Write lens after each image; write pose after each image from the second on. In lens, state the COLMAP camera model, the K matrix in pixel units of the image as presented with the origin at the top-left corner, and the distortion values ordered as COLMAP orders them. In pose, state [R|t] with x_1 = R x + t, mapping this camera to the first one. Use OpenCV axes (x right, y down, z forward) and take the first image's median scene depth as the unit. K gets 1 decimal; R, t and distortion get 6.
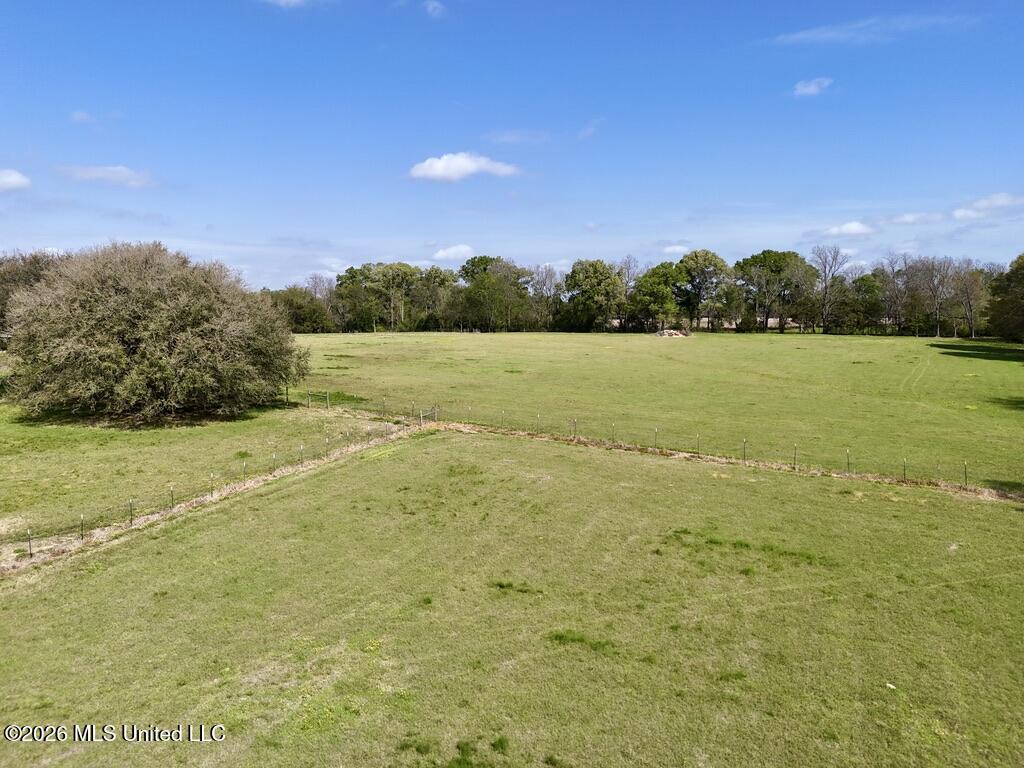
lens RADIAL K [[784.6, 0, 500.8], [0, 784.6, 388.9], [0, 0, 1]] dist [0.078300, -0.084523]
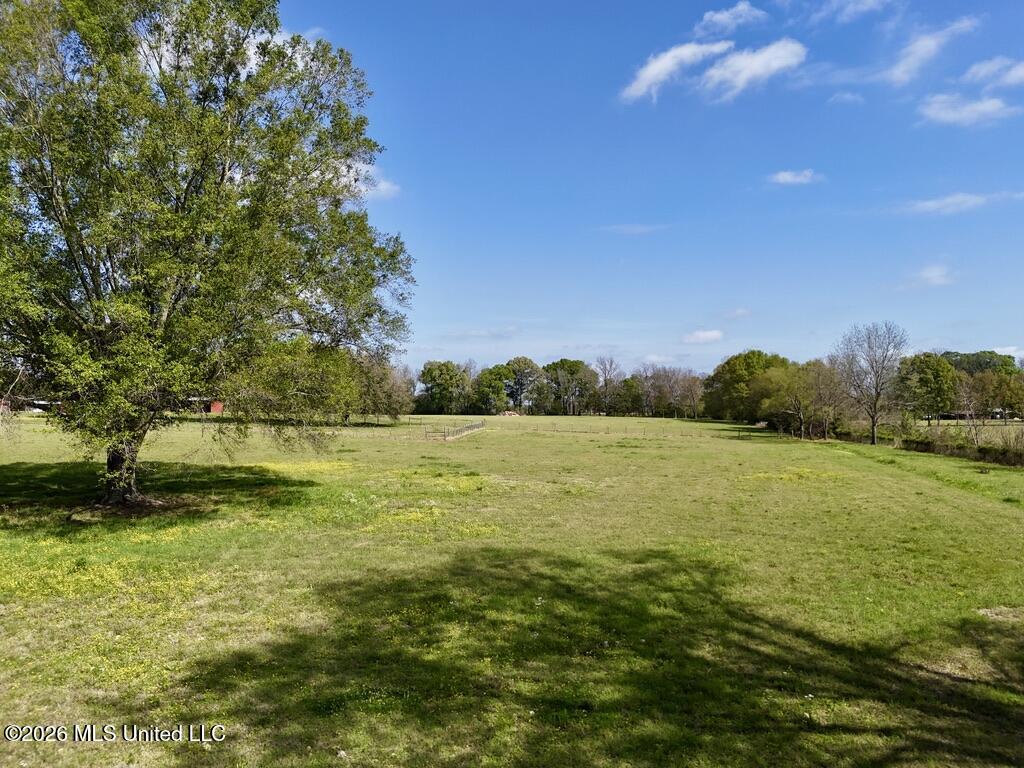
lens RADIAL K [[784.6, 0, 517.0], [0, 784.6, 378.0], [0, 0, 1]] dist [0.078300, -0.084523]
pose [[0.951188, 0.023508, 0.307716, -0.176813], [0.021723, 0.989521, -0.142743, 0.057637], [-0.307847, 0.142460, 0.940710, -0.287043]]
